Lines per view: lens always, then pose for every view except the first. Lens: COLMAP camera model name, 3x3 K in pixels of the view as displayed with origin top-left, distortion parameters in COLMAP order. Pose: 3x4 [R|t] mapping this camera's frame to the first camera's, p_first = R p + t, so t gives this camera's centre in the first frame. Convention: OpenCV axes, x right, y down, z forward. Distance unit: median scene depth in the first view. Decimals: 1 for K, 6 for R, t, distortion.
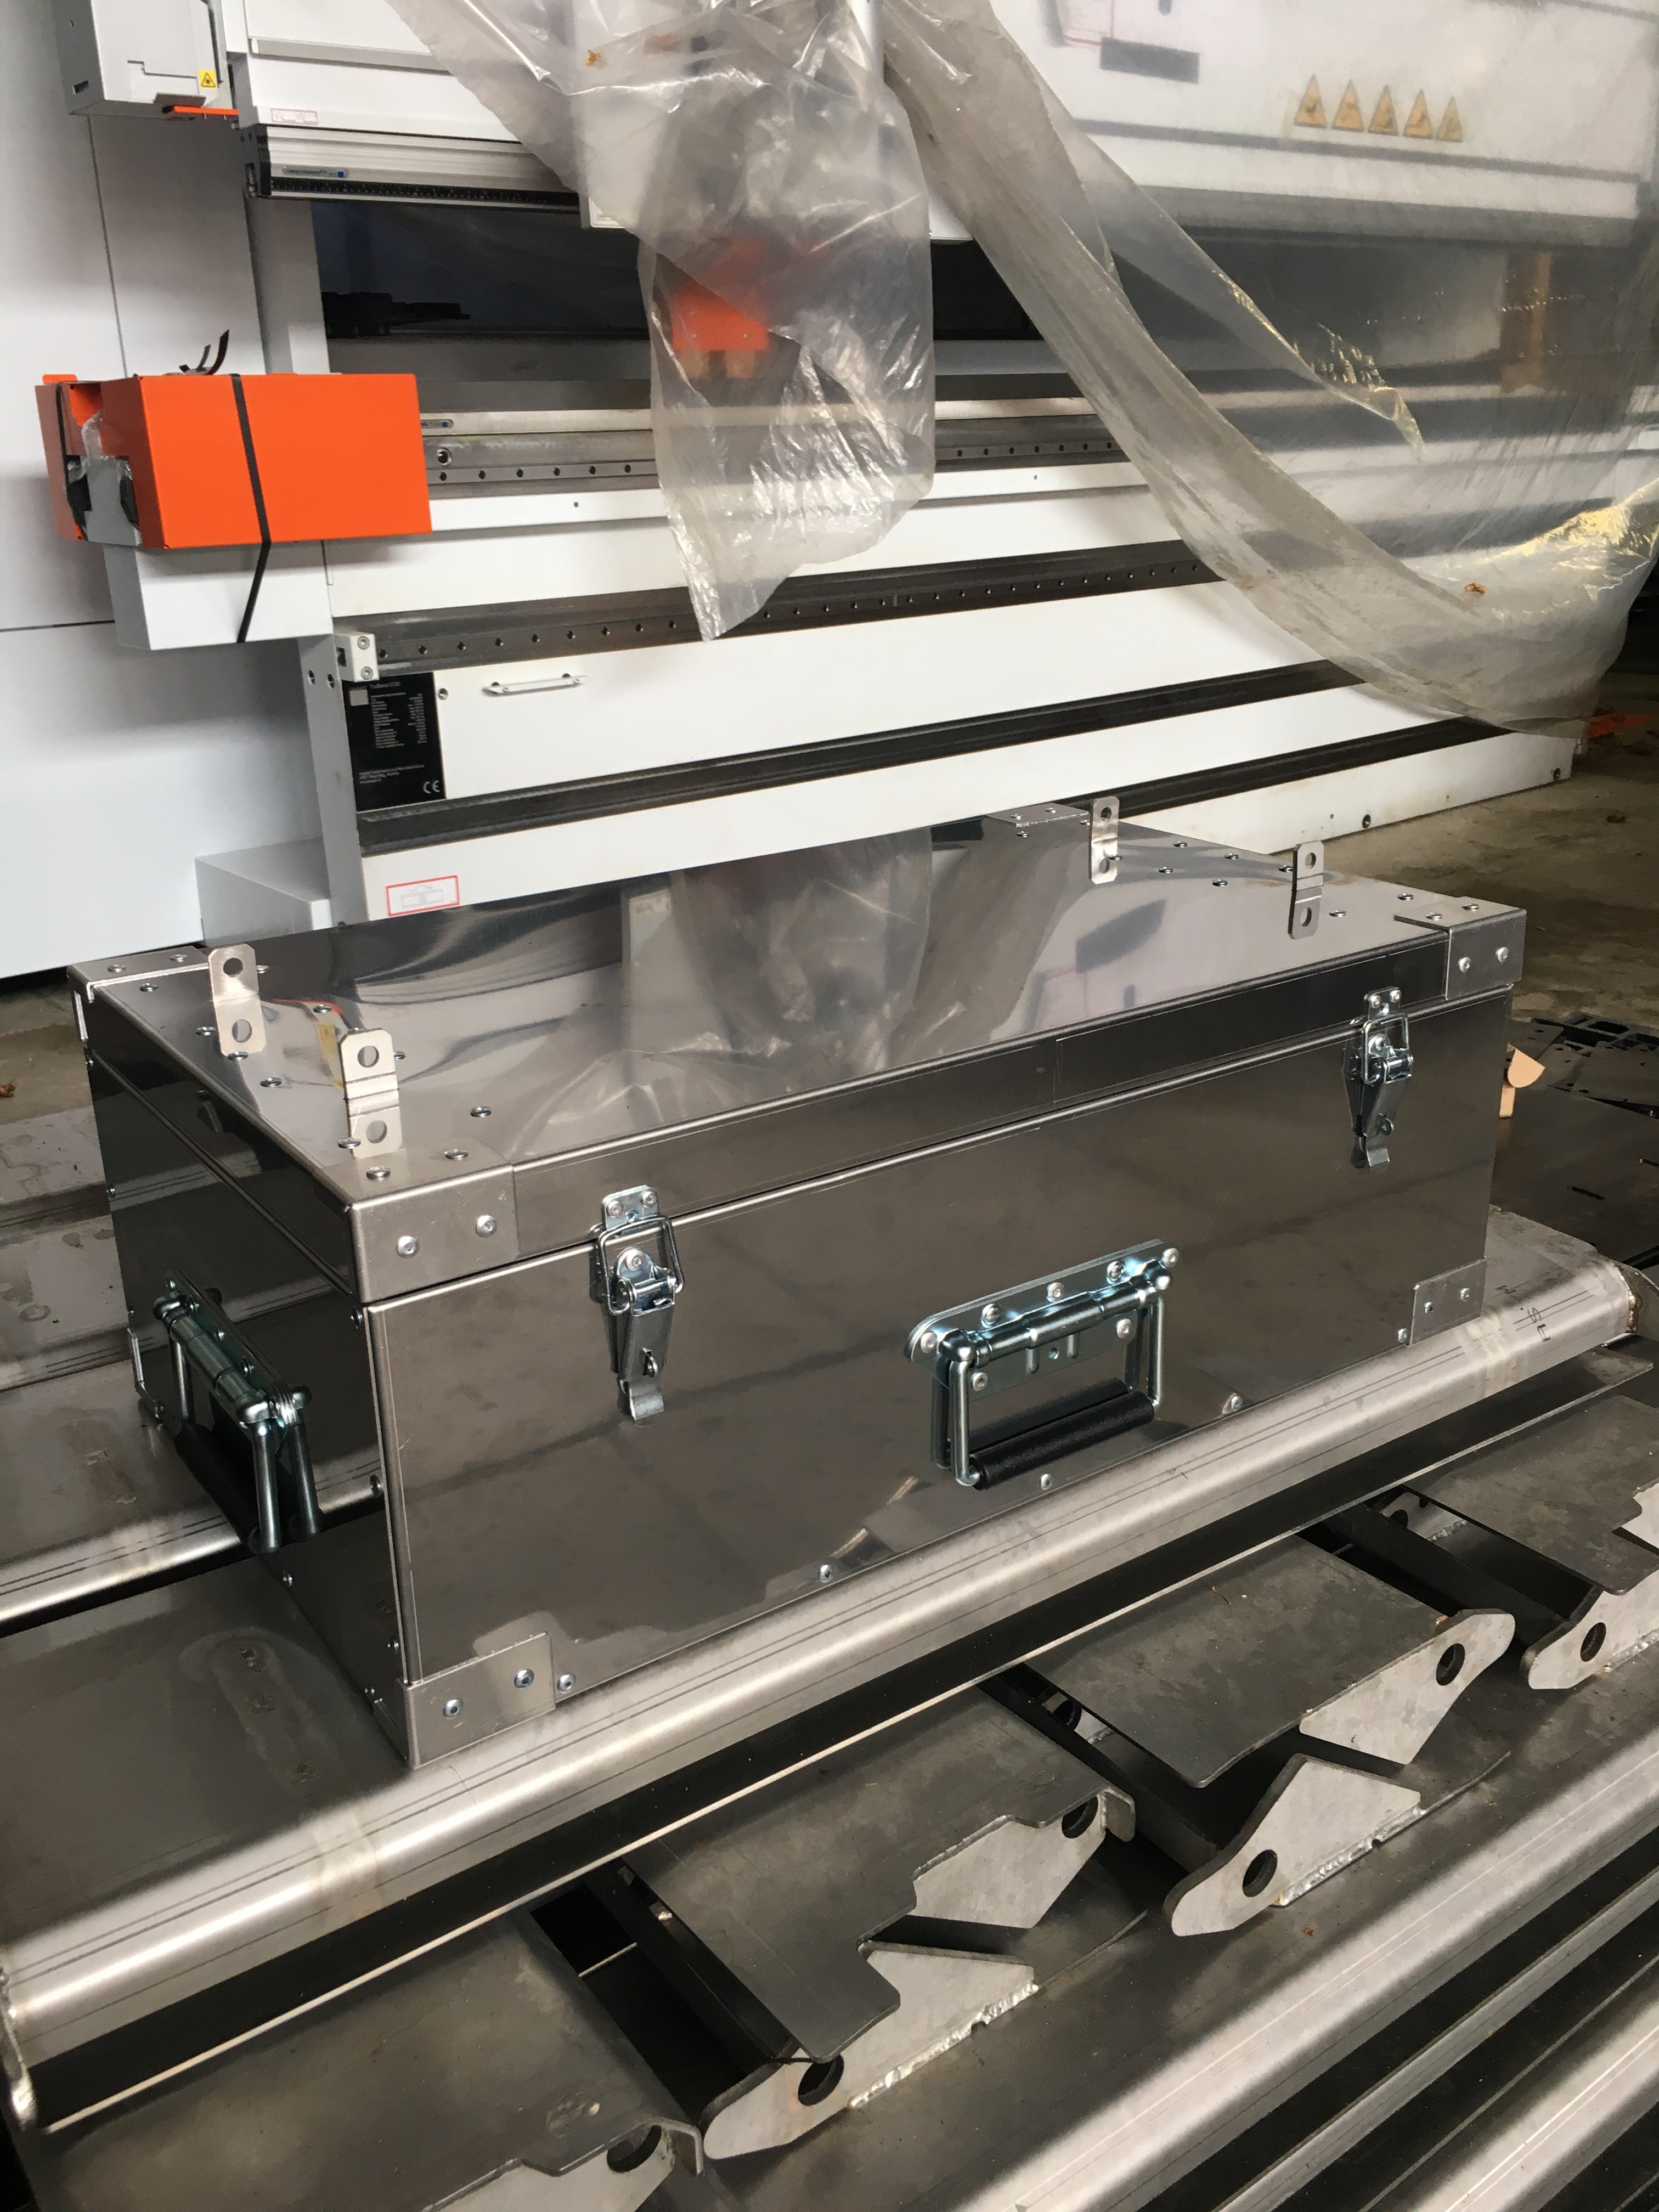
lens RADIAL K [[1895.8, 0, 829.5], [0, 1895.8, 1106.0], [0, 0, 1]] dist [0.077300, -0.112910]
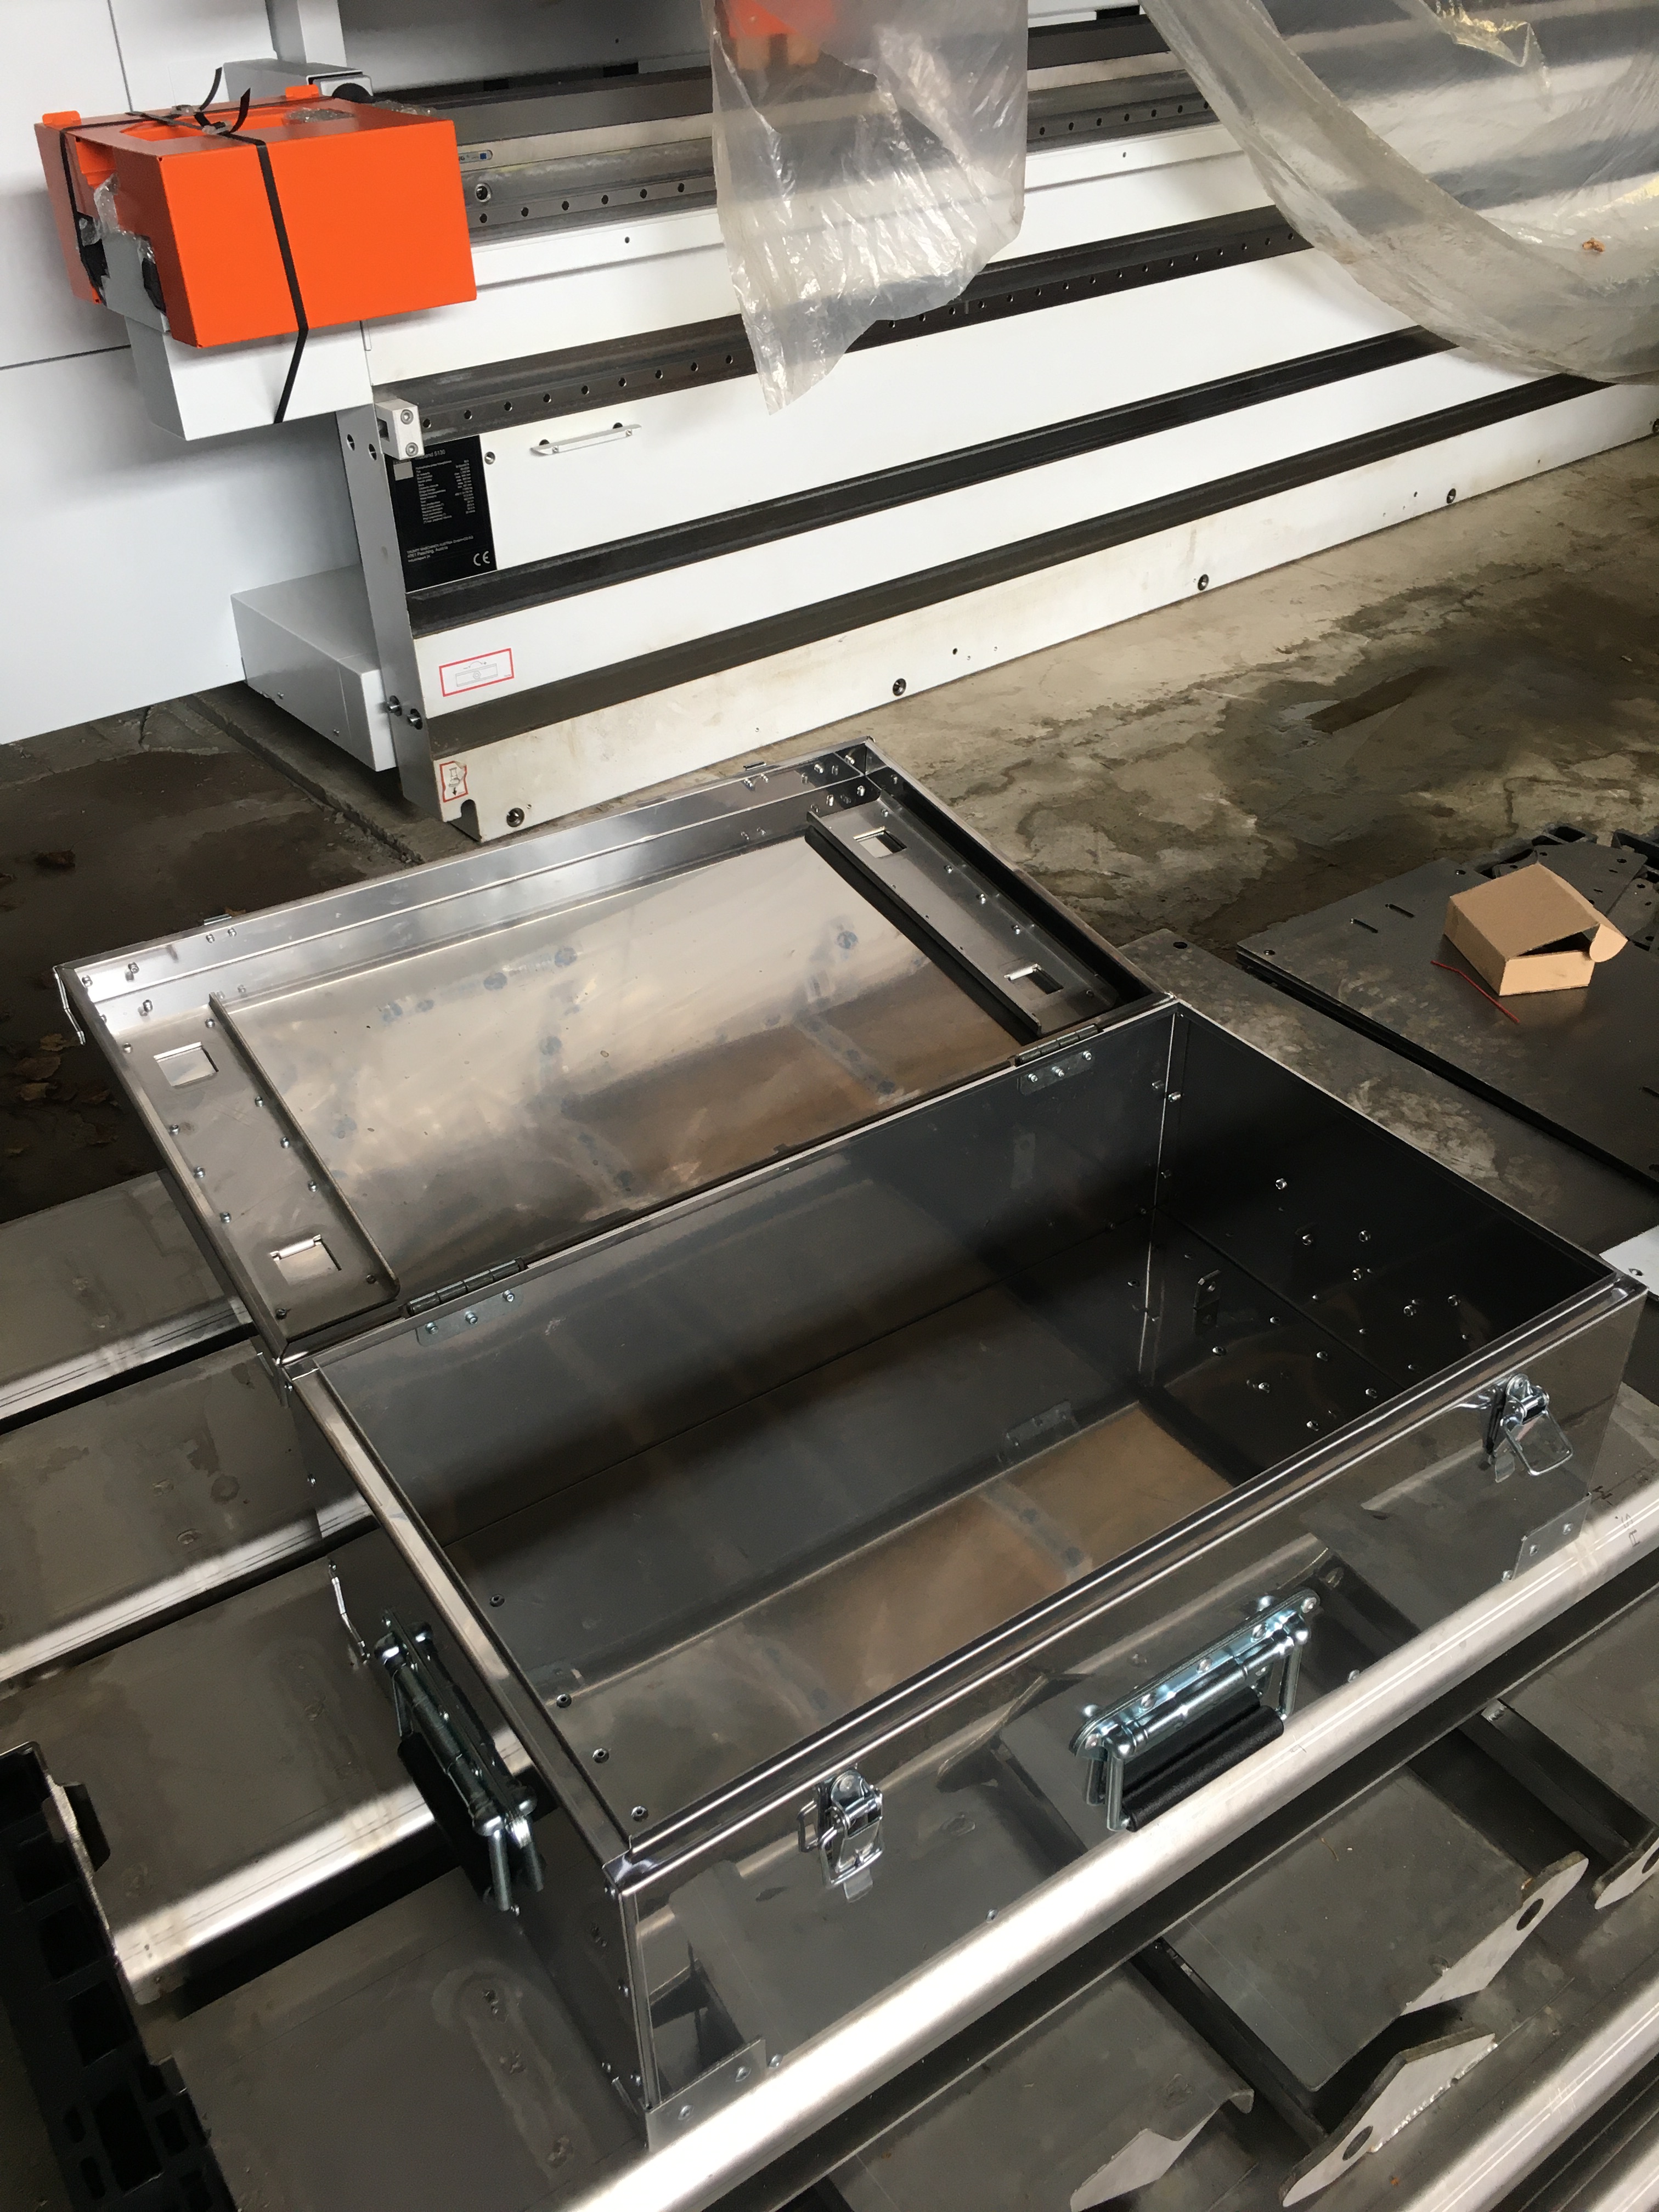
lens RADIAL K [[1895.8, 0, 829.5], [0, 1895.8, 1106.0], [0, 0, 1]] dist [0.077300, -0.112910]
pose [[0.999961, 0.006537, -0.006019, -0.028342], [-0.004793, 0.967174, 0.254069, -0.151790], [0.007482, -0.254030, 0.967167, 0.007831]]
